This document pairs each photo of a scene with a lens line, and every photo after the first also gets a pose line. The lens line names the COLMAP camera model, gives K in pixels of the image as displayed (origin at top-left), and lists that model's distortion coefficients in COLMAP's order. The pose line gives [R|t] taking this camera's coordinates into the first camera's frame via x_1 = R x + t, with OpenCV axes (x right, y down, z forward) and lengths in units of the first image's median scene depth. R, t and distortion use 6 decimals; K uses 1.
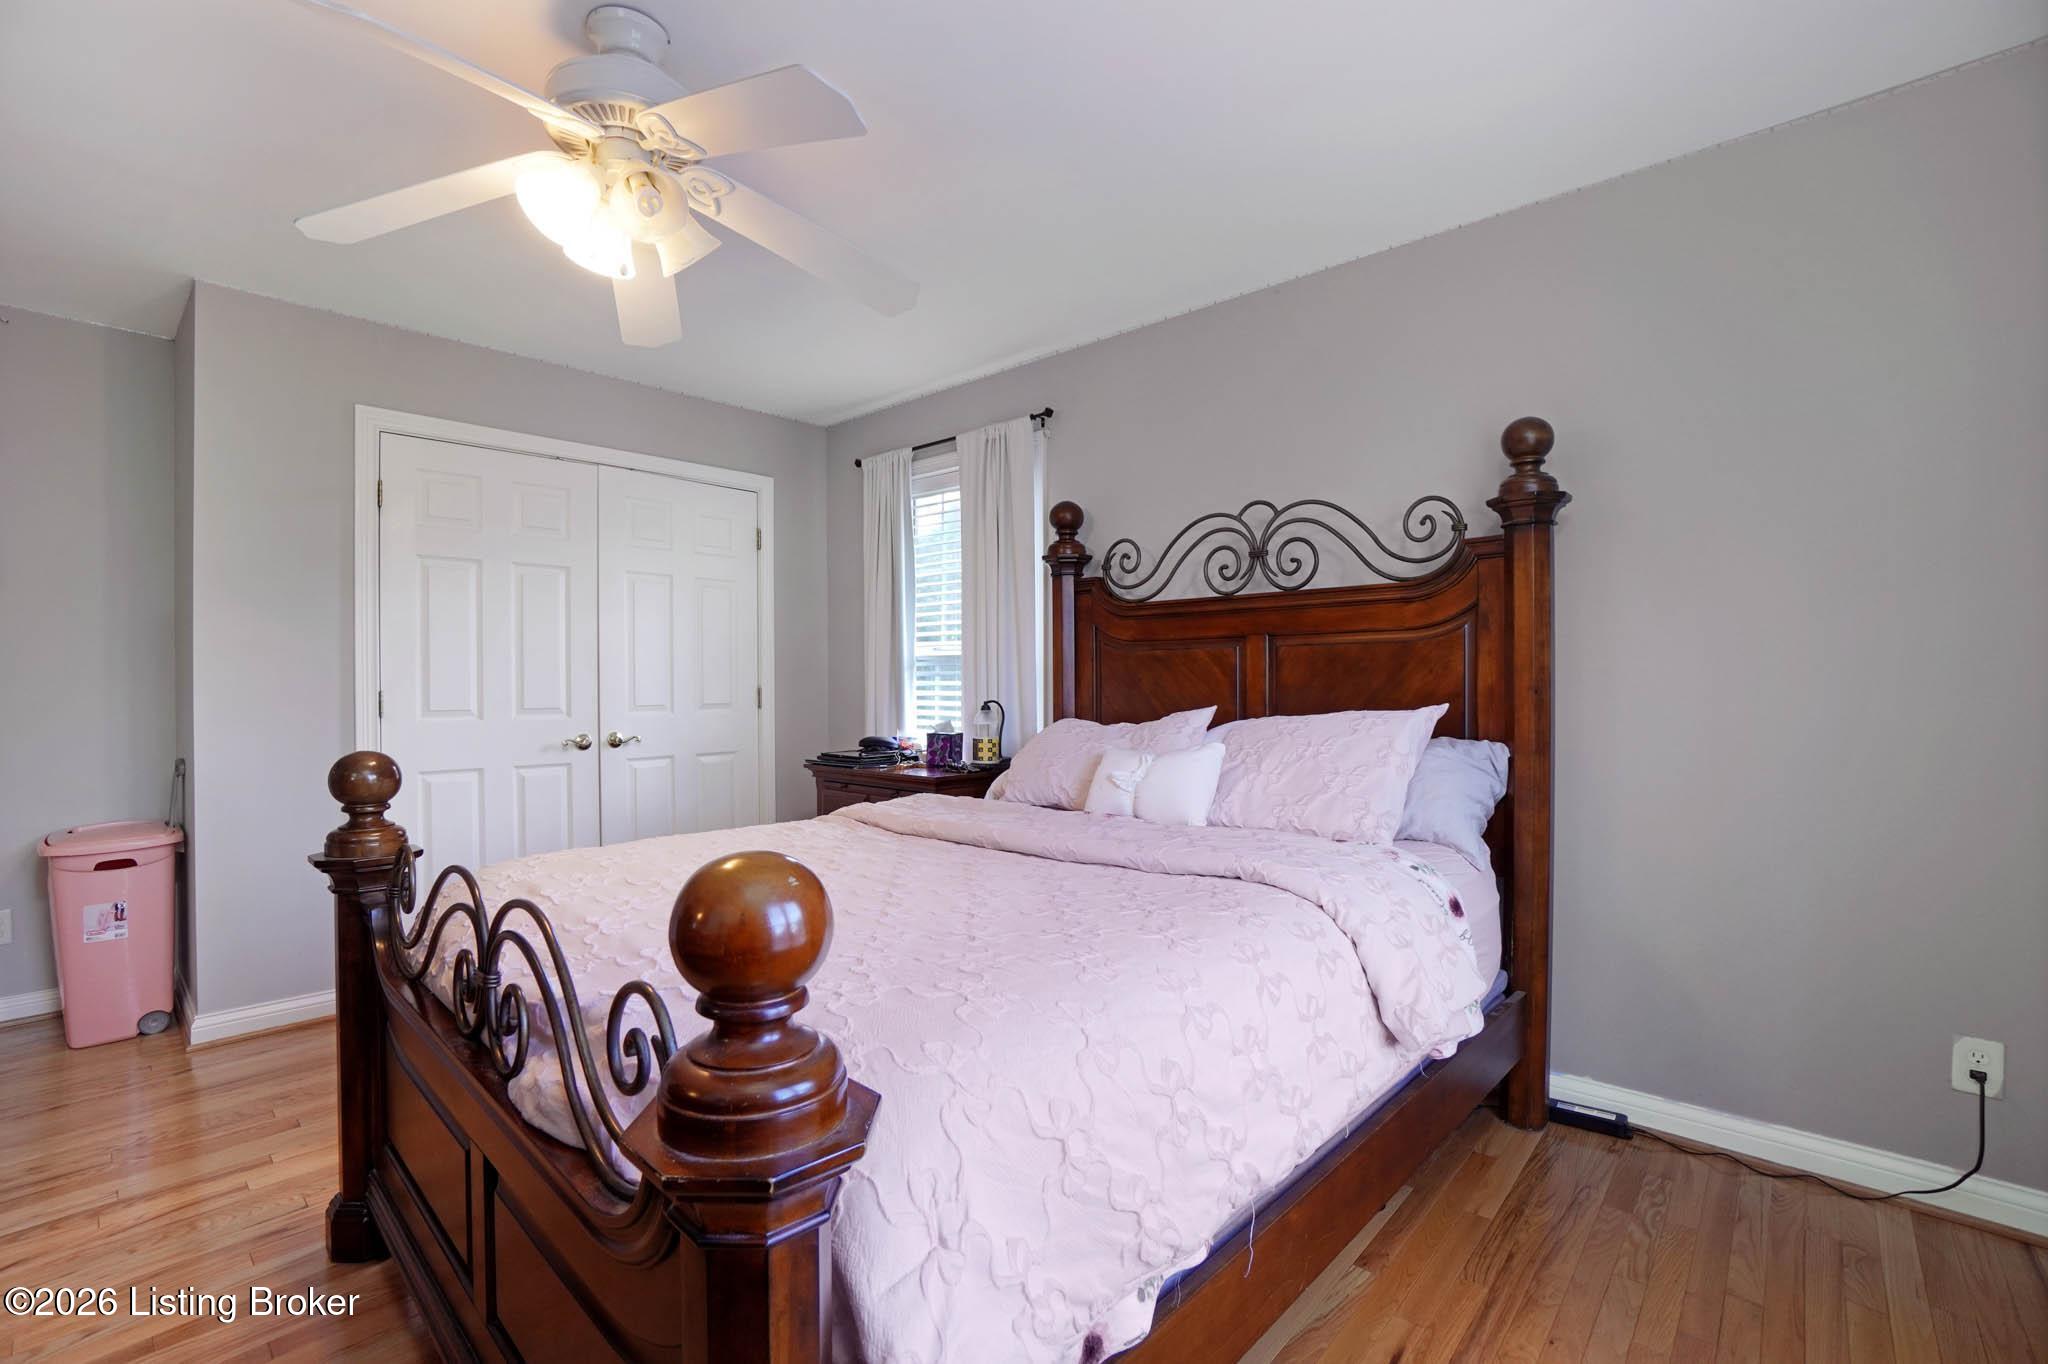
lens RADIAL K [[927.3, 0, 1026.4], [0, 927.3, 691.7], [0, 0, 1]] dist [-0.000245, 0.001067]
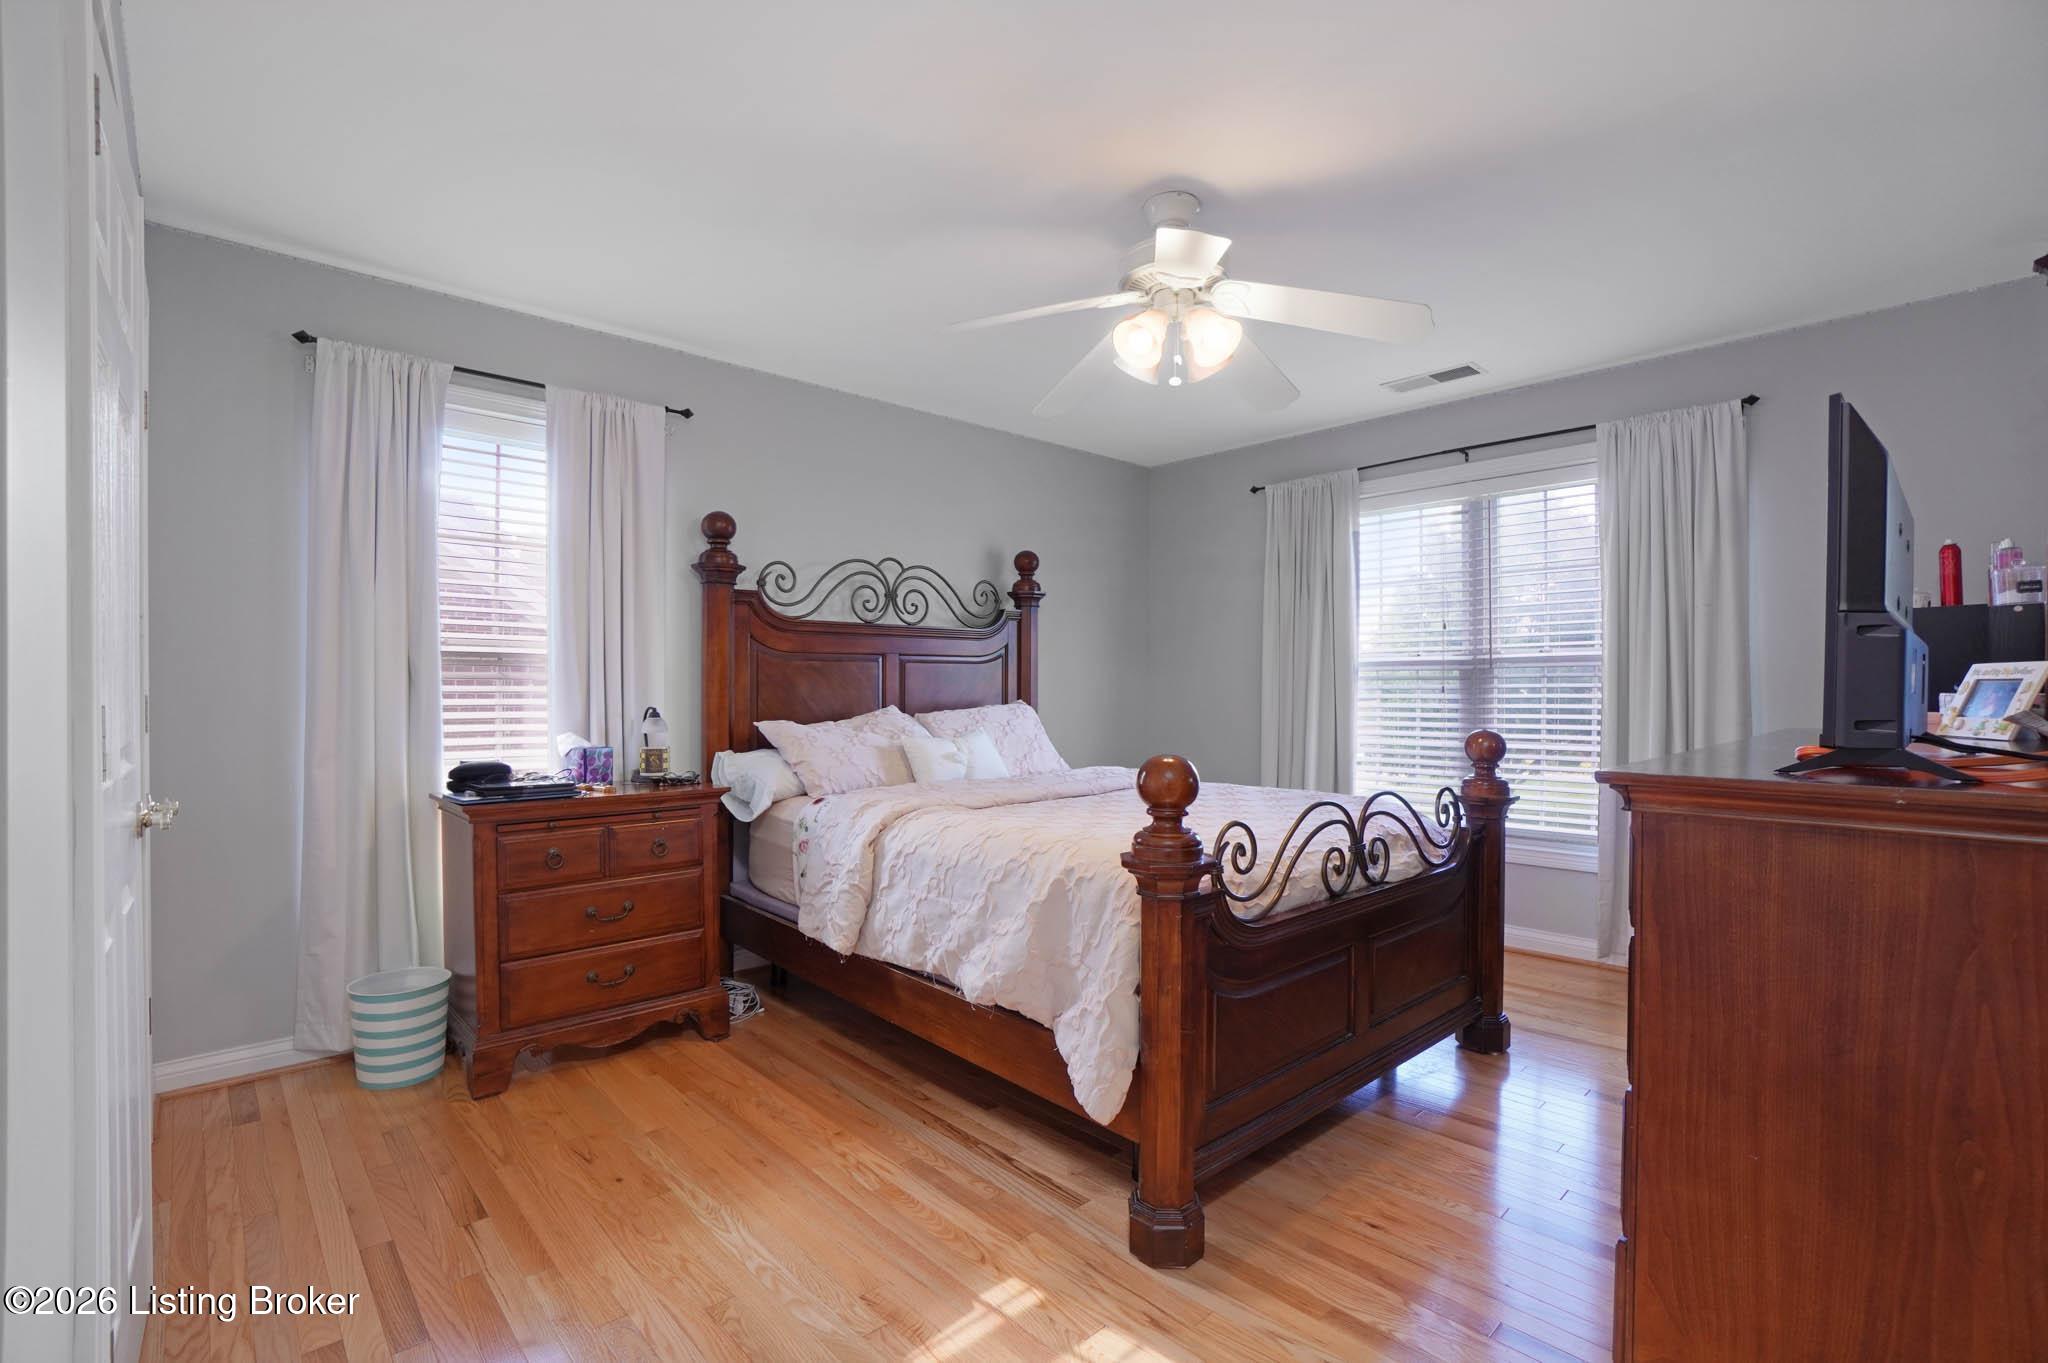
lens RADIAL K [[927.3, 0, 1026.4], [0, 927.3, 691.2], [0, 0, 1]] dist [-0.000245, 0.001067]
pose [[0.091596, 0.002418, 0.995793, -1.057004], [0.010777, 0.999936, -0.003420, 0.001953], [-0.995738, 0.011045, 0.091564, 0.629147]]
